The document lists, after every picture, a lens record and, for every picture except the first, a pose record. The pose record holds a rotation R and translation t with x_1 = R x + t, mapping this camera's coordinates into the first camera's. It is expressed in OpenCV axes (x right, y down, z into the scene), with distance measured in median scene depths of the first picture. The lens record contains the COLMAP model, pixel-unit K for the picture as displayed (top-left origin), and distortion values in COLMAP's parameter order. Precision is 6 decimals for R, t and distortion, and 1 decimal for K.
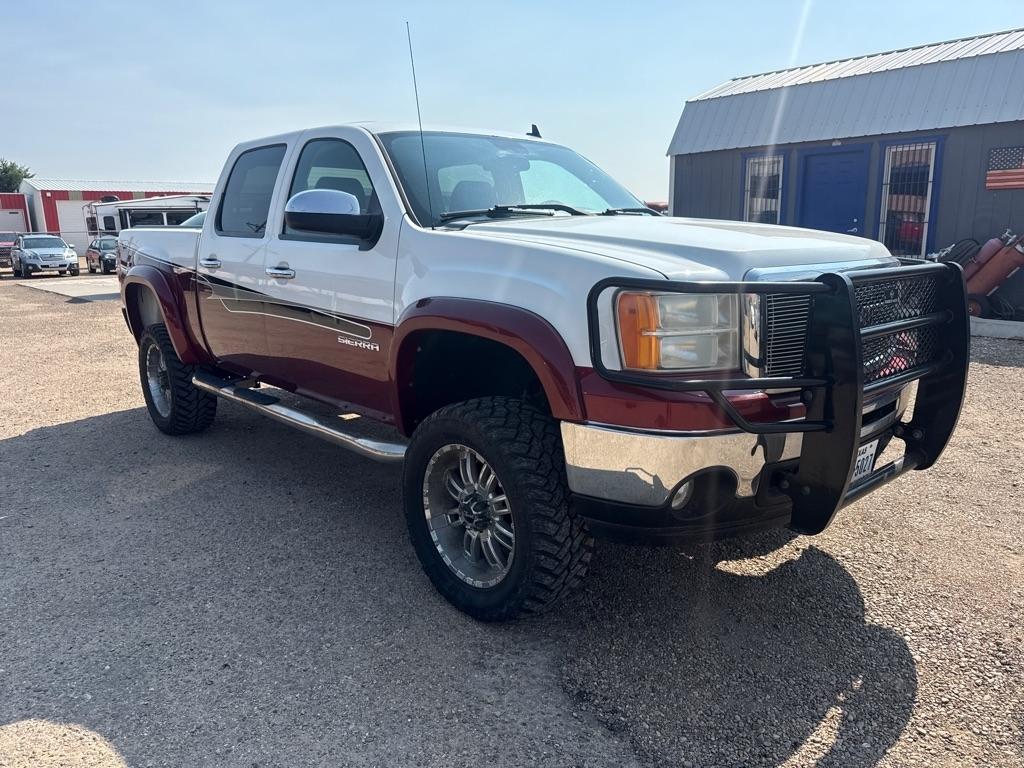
lens RADIAL K [[729.6, 0, 513.9], [0, 729.6, 376.7], [0, 0, 1]] dist [0.006797, -0.014529]
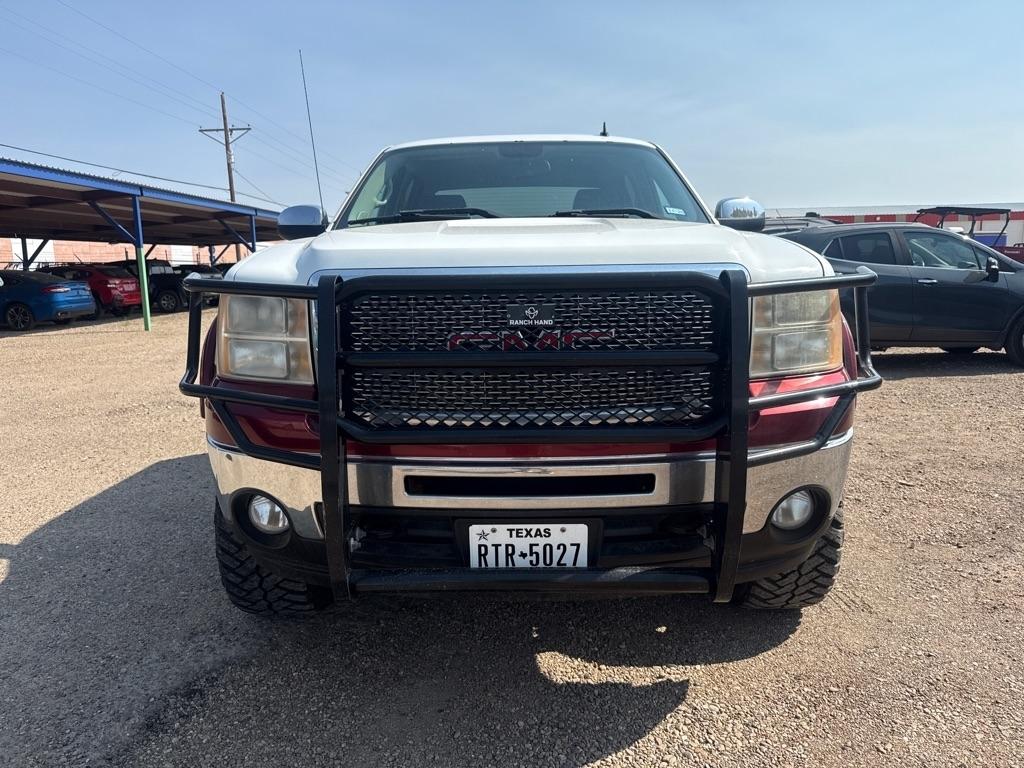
lens RADIAL K [[729.6, 0, 513.8], [0, 729.6, 376.7], [0, 0, 1]] dist [0.006797, -0.014529]
pose [[0.736663, 0.104264, -0.668174, 0.771340], [-0.126562, 0.991842, 0.015236, -0.048040], [0.664311, 0.073342, 0.743849, 0.379833]]
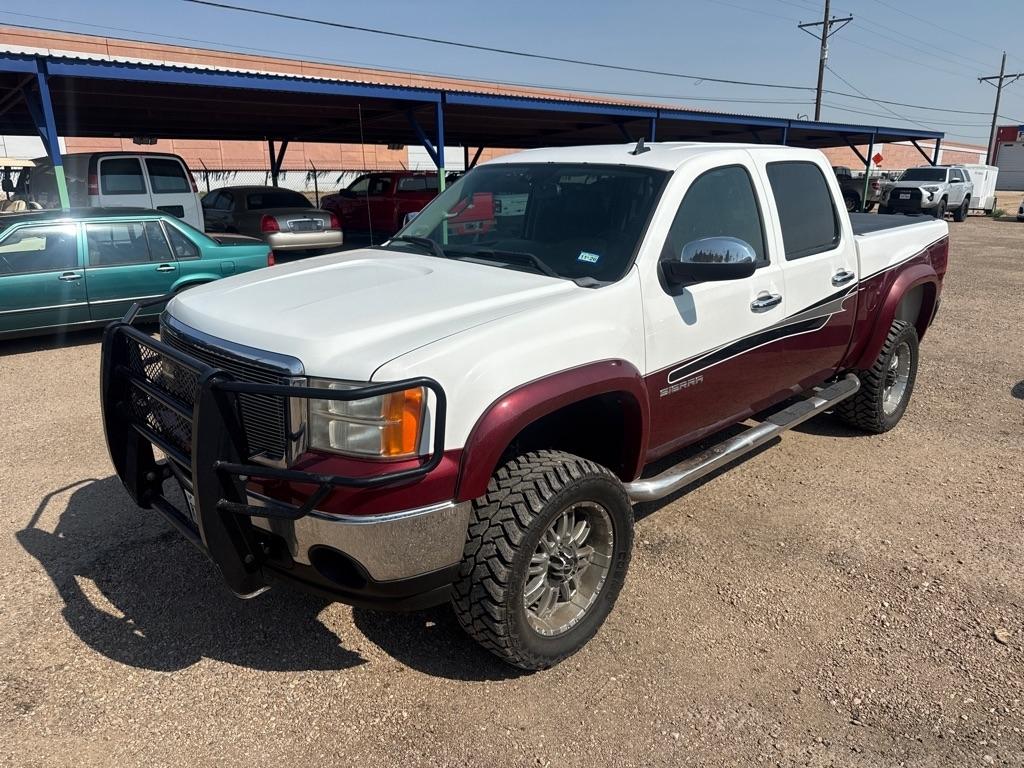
lens RADIAL K [[729.6, 0, 521.4], [0, 729.6, 384.6], [0, 0, 1]] dist [0.006797, -0.014529]
pose [[0.042713, 0.304568, -0.951532, 1.228626], [-0.202375, 0.935296, 0.290287, -0.370678], [0.978376, 0.180167, 0.101587, 1.116199]]
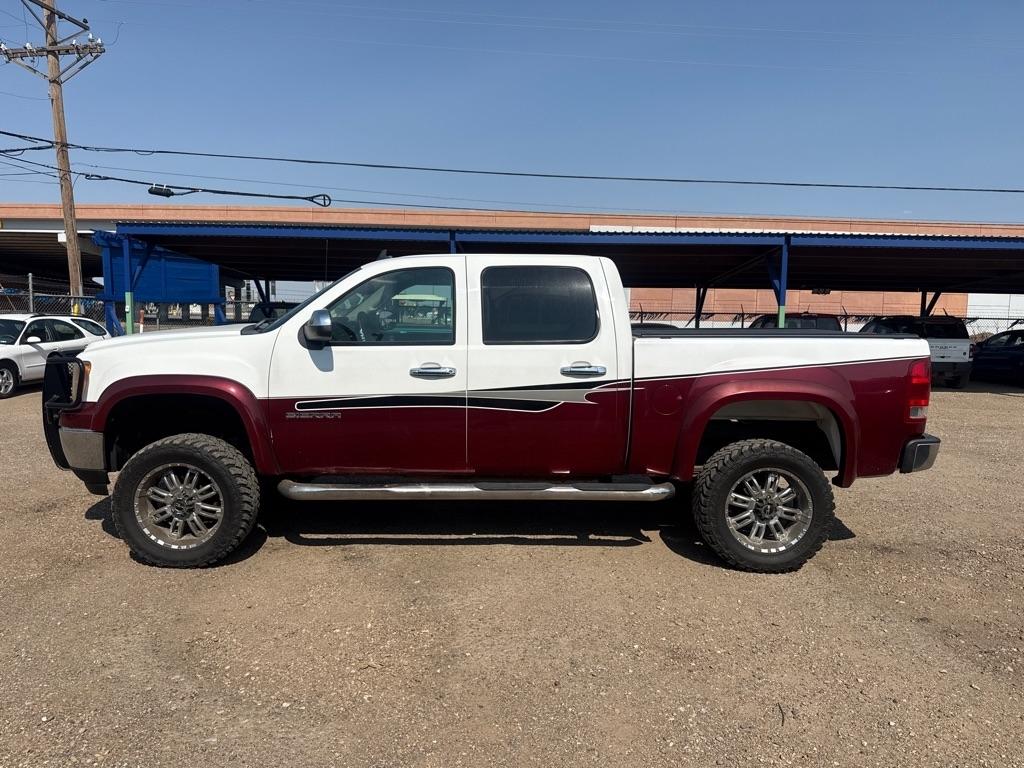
lens RADIAL K [[716.8, 0, 517.0], [0, 716.8, 394.4], [0, 0, 1]] dist [0.016260, -0.011444]
pose [[-0.664046, 0.088592, -0.742425, 1.062701], [-0.154820, 0.955143, 0.252452, -0.529865], [0.731487, 0.282582, -0.620543, 2.303512]]
